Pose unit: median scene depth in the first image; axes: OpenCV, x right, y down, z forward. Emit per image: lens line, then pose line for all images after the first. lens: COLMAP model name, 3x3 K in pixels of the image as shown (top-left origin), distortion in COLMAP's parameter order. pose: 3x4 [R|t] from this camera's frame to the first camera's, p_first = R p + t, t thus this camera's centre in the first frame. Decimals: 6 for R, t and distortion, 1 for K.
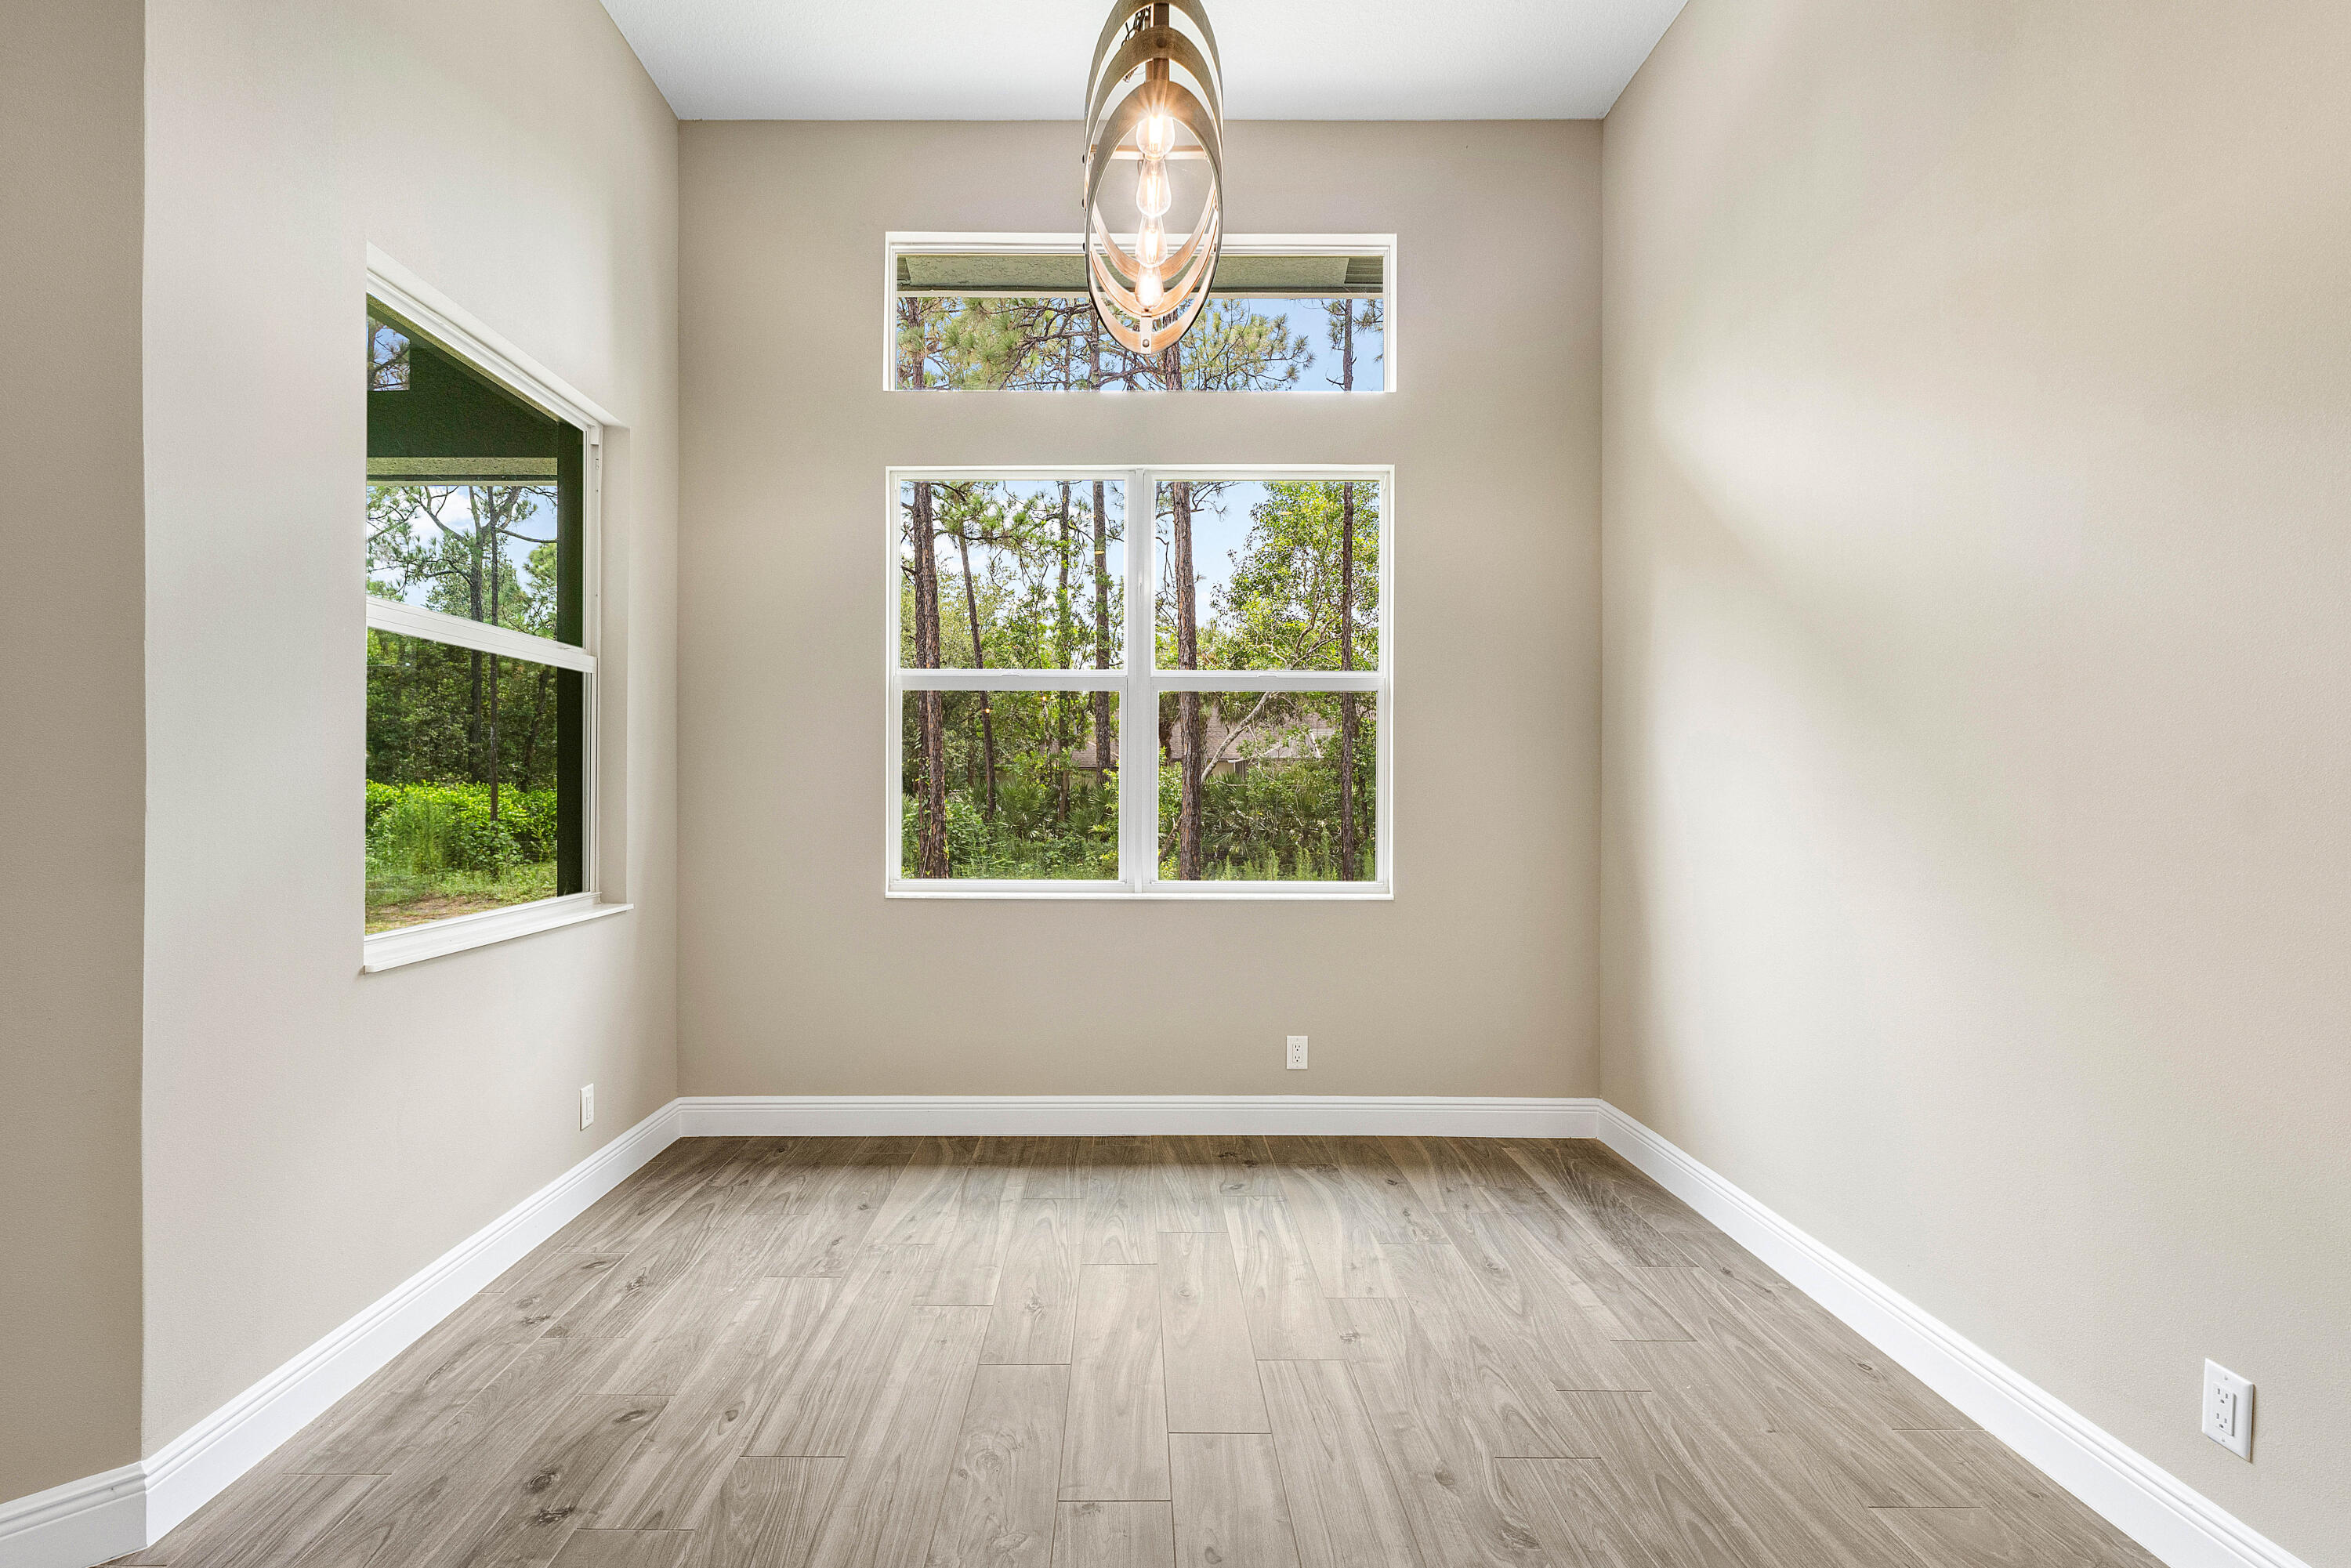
lens RADIAL K [[1163.8, 0, 1162.0], [0, 1163.8, 789.6], [0, 0, 1]] dist [0.000385, 0.000066]
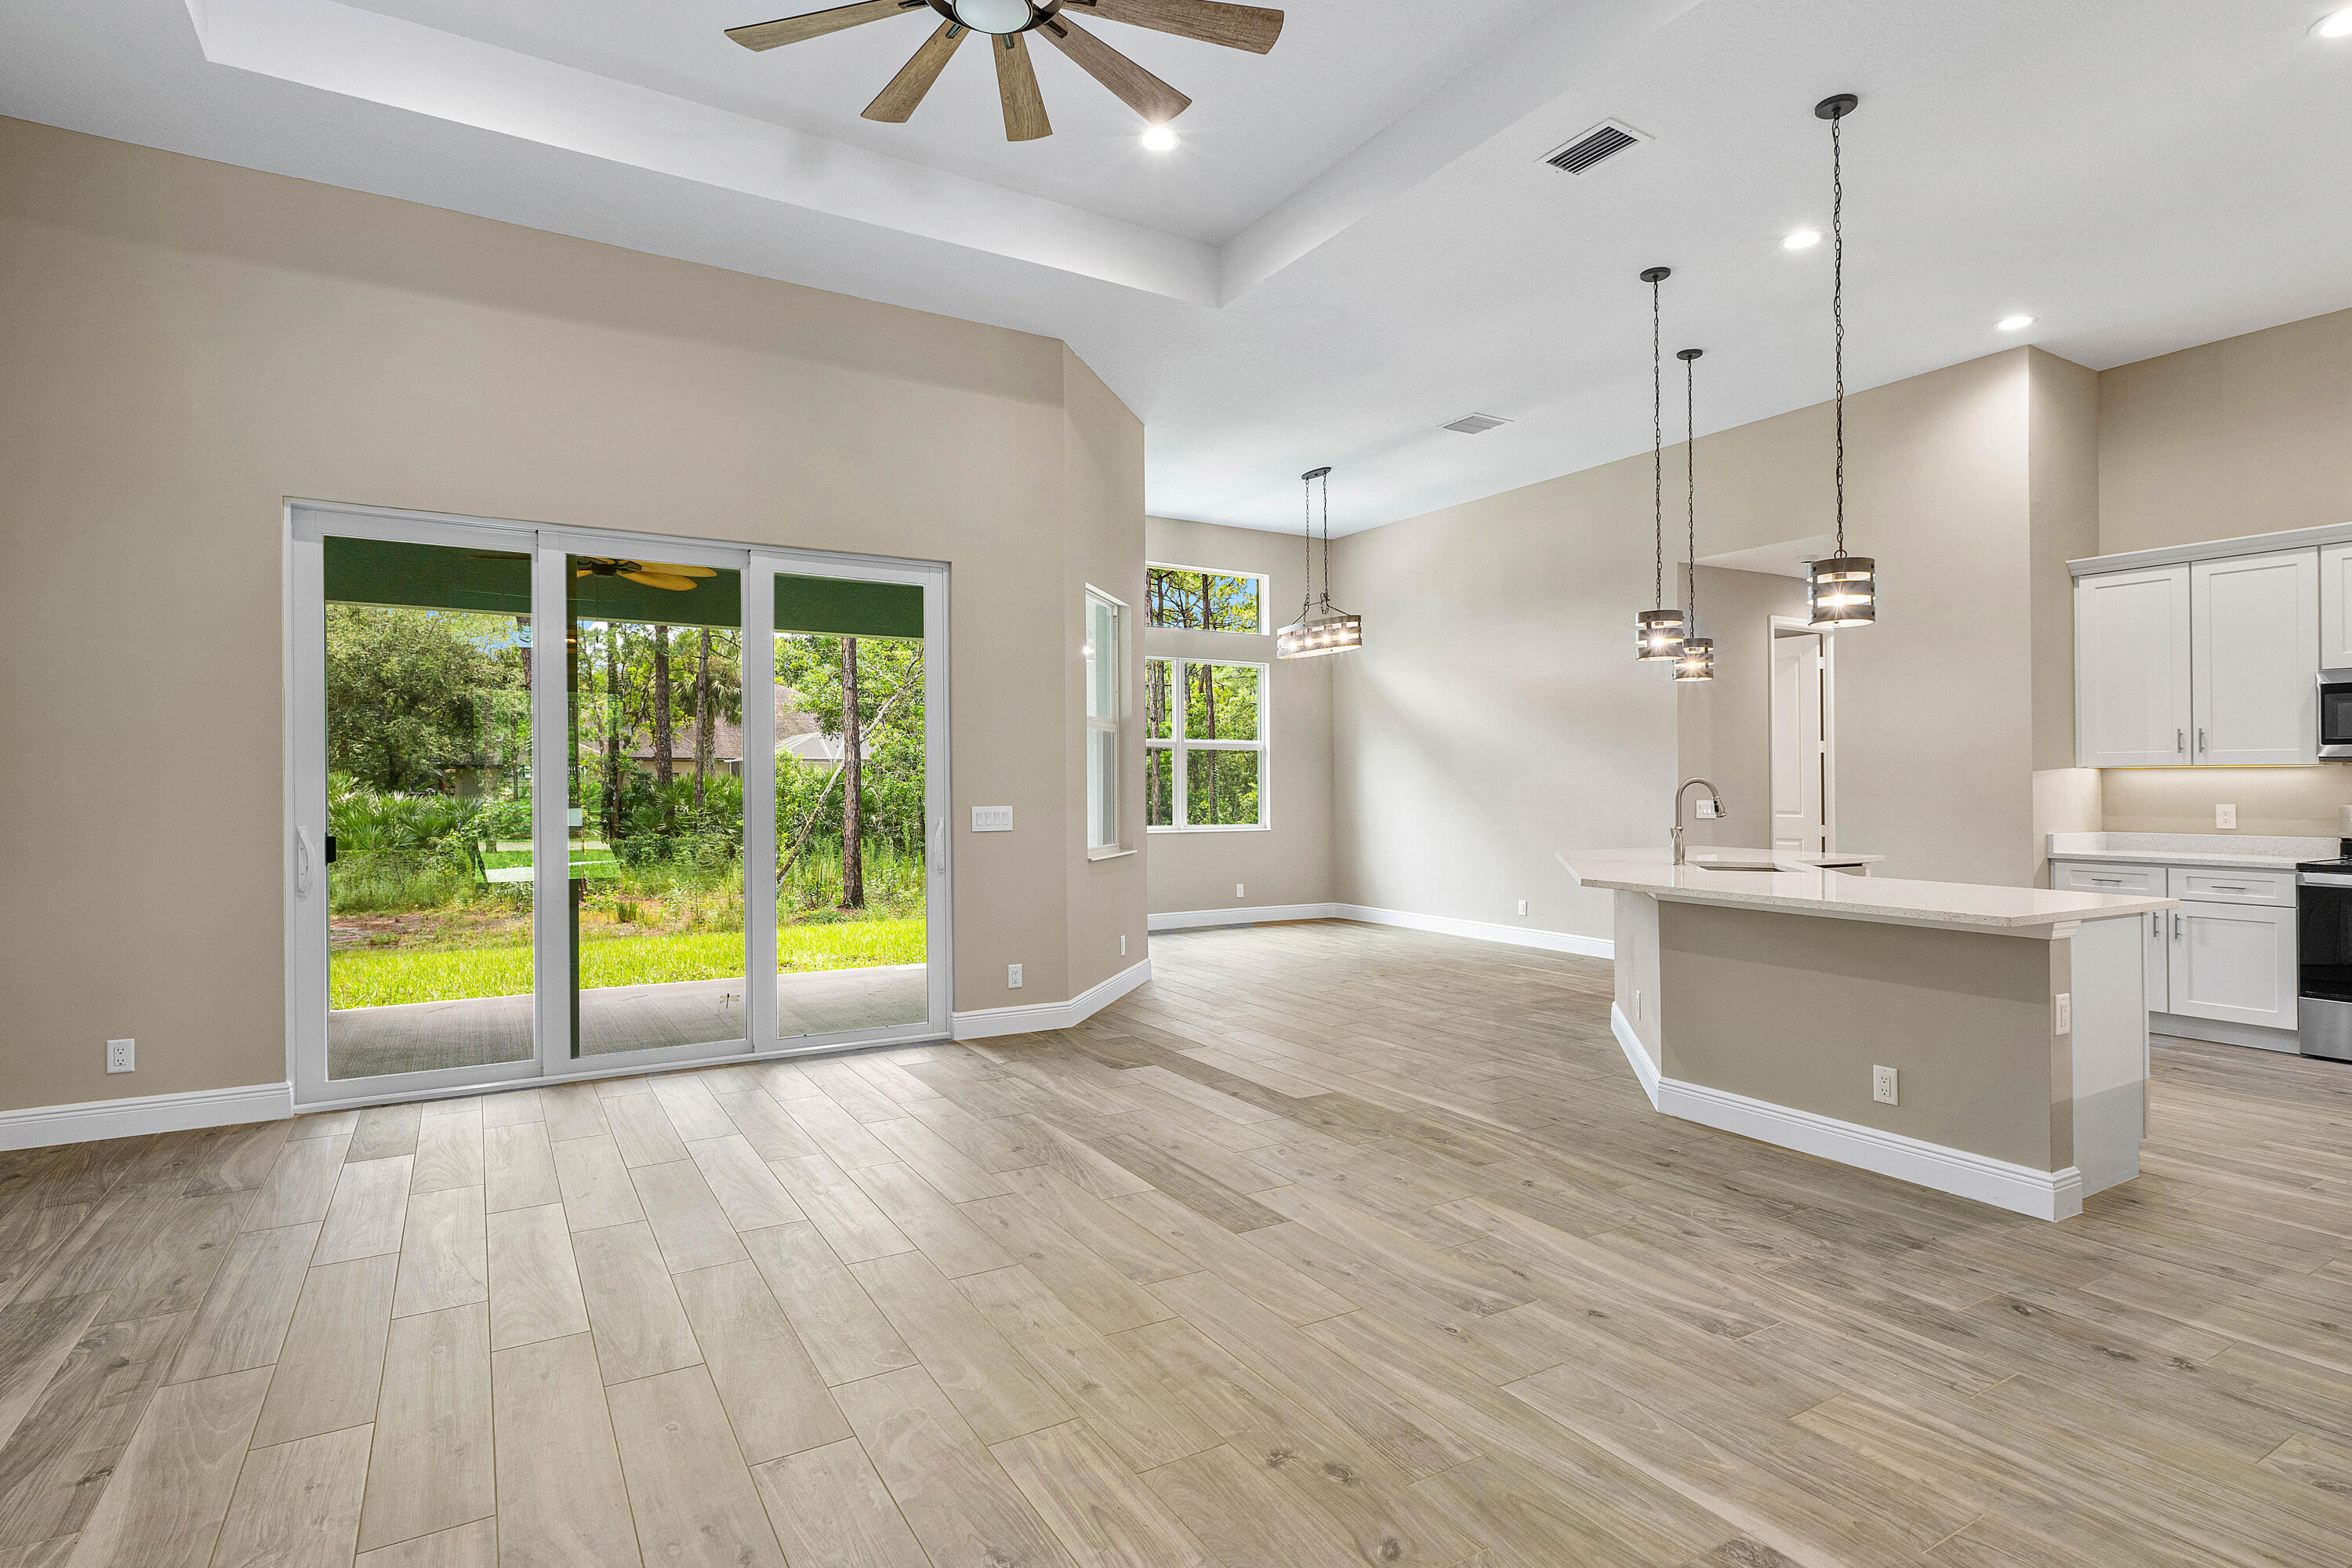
lens RADIAL K [[1179.9, 0, 1202.1], [0, 1179.9, 784.4], [0, 0, 1]] dist [-0.001870, -0.001311]
pose [[0.861080, -0.001865, 0.508467, -1.416381], [0.003486, 0.999991, -0.002235, -0.004255], [-0.508458, 0.003697, 0.861079, -1.328184]]
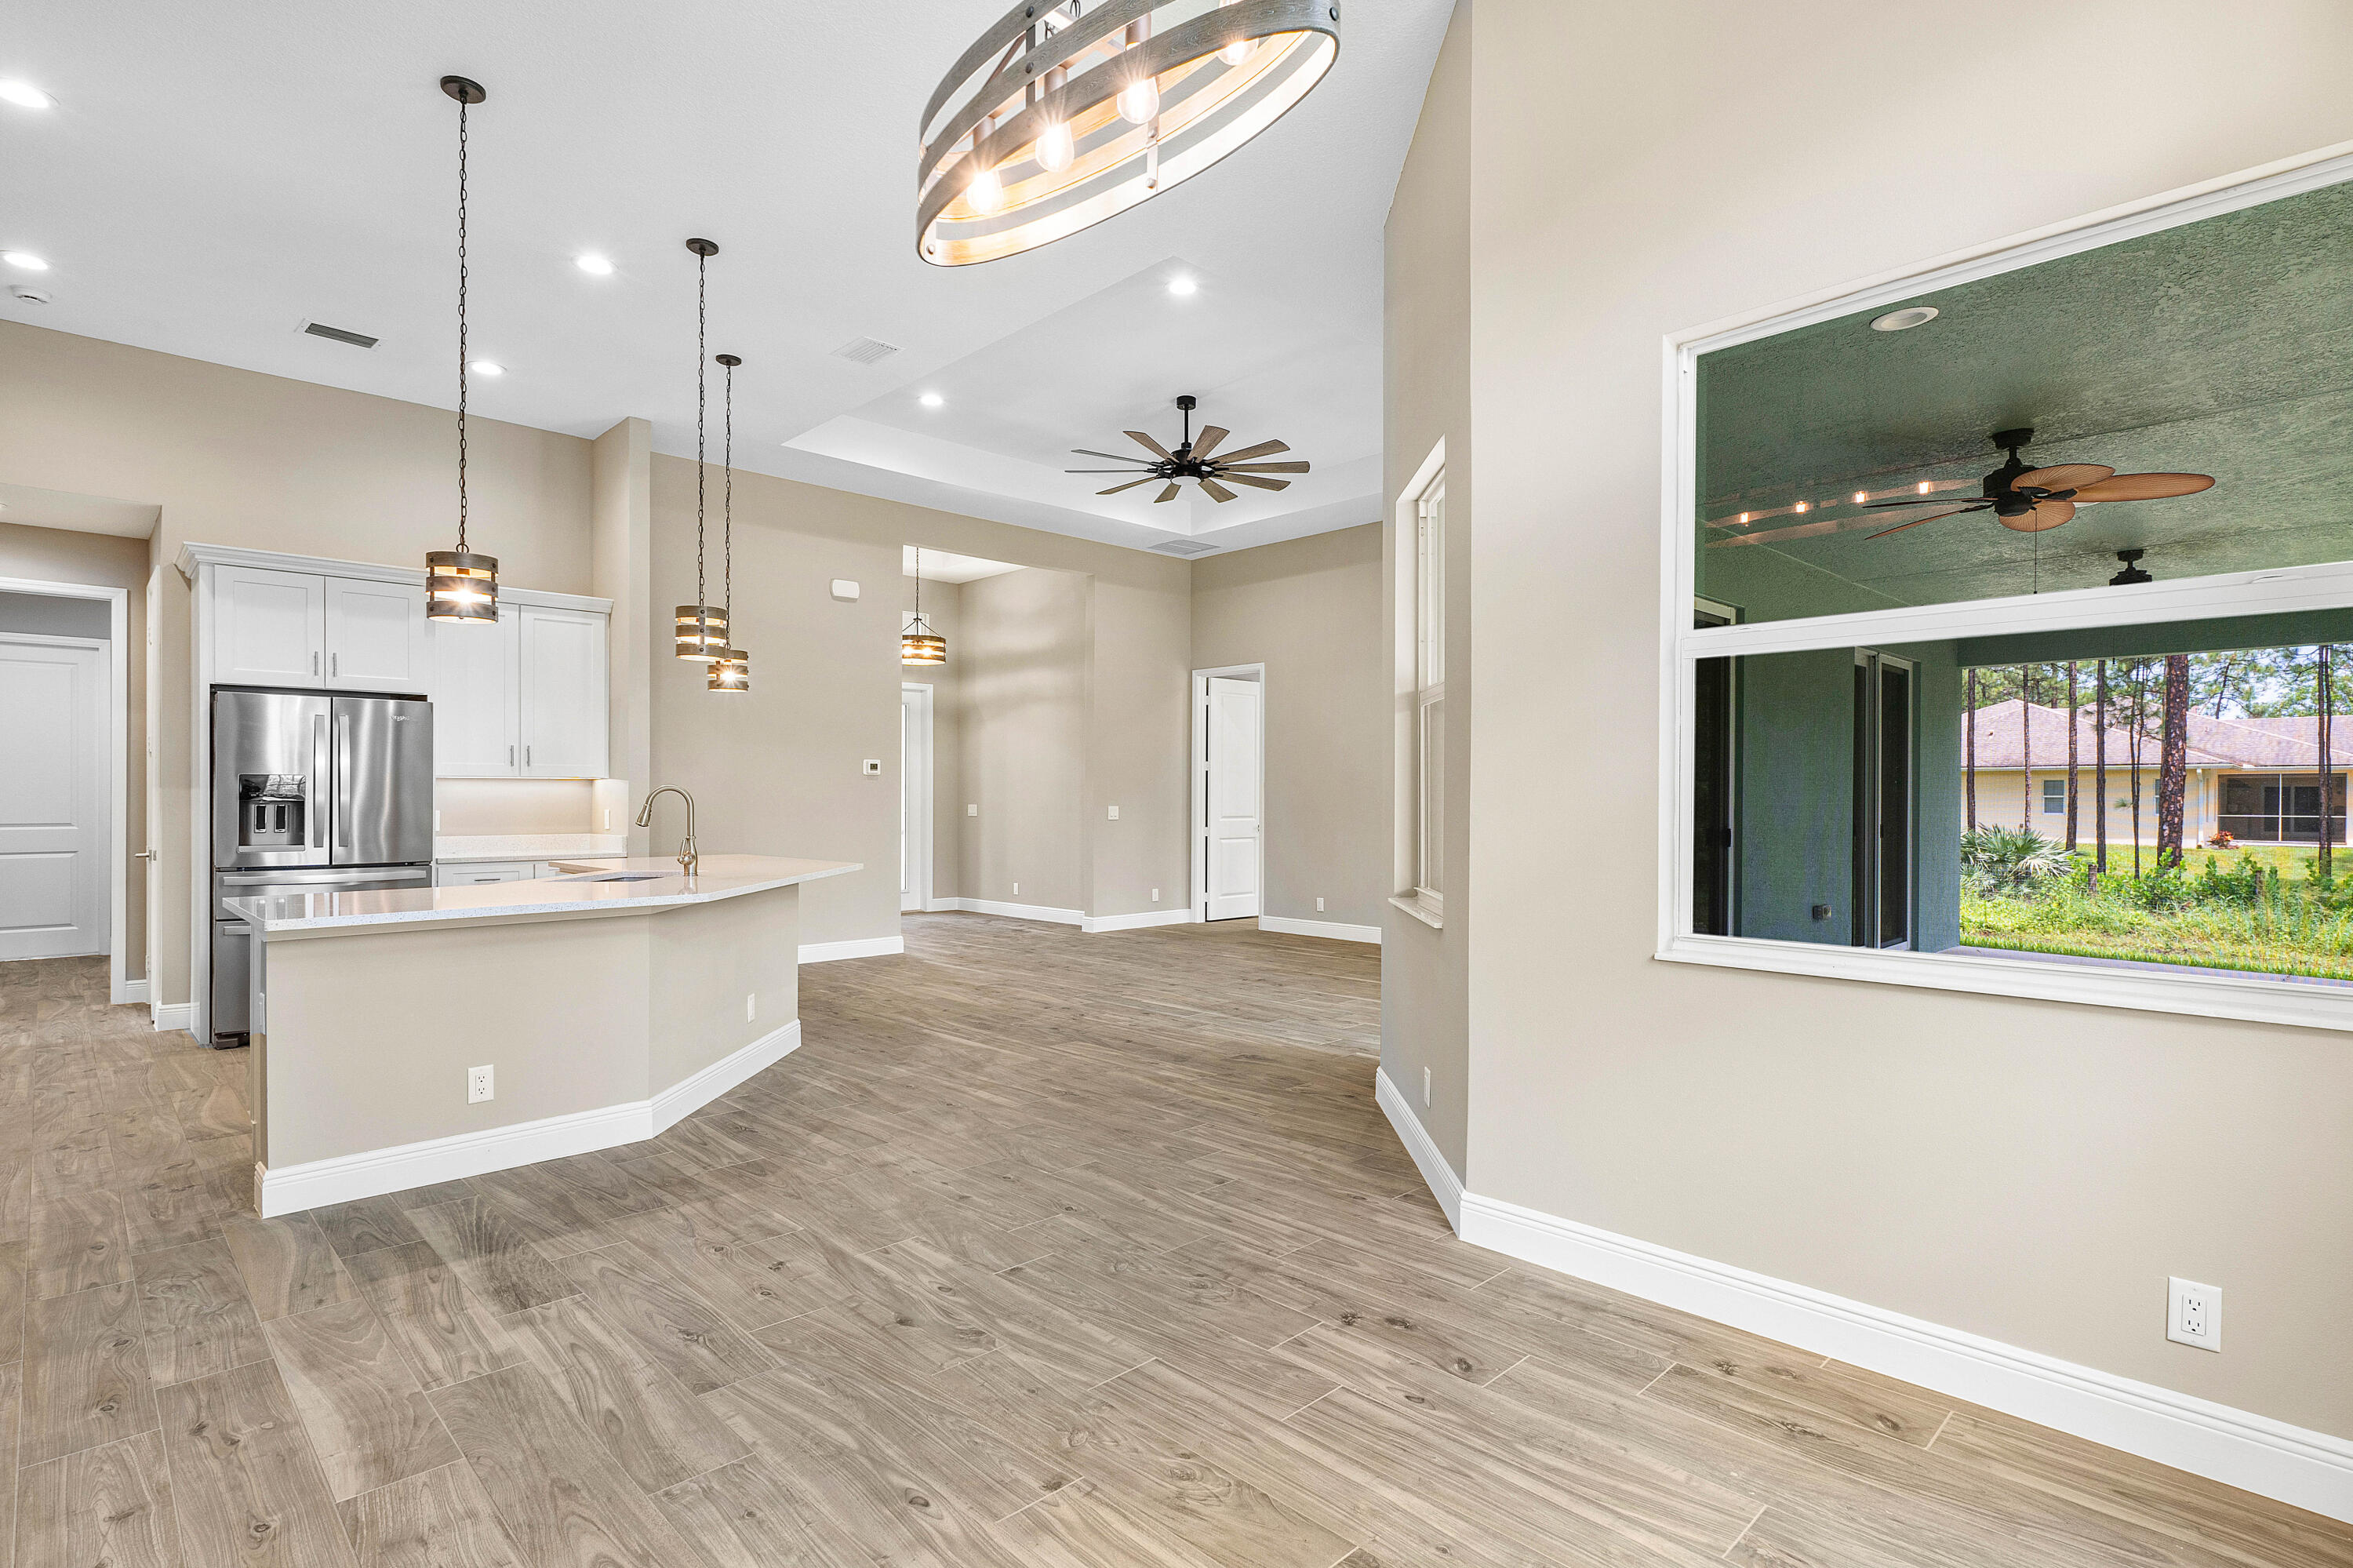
lens RADIAL K [[1156.0, 0, 1176.5], [0, 1156.0, 784.0], [0, 0, 1]] dist [0.015294, -0.007672]
pose [[-0.735229, -0.007206, -0.677781, 0.309886], [-0.002508, 0.999966, -0.007912, -0.007625], [0.677814, -0.004117, -0.735222, 0.994326]]
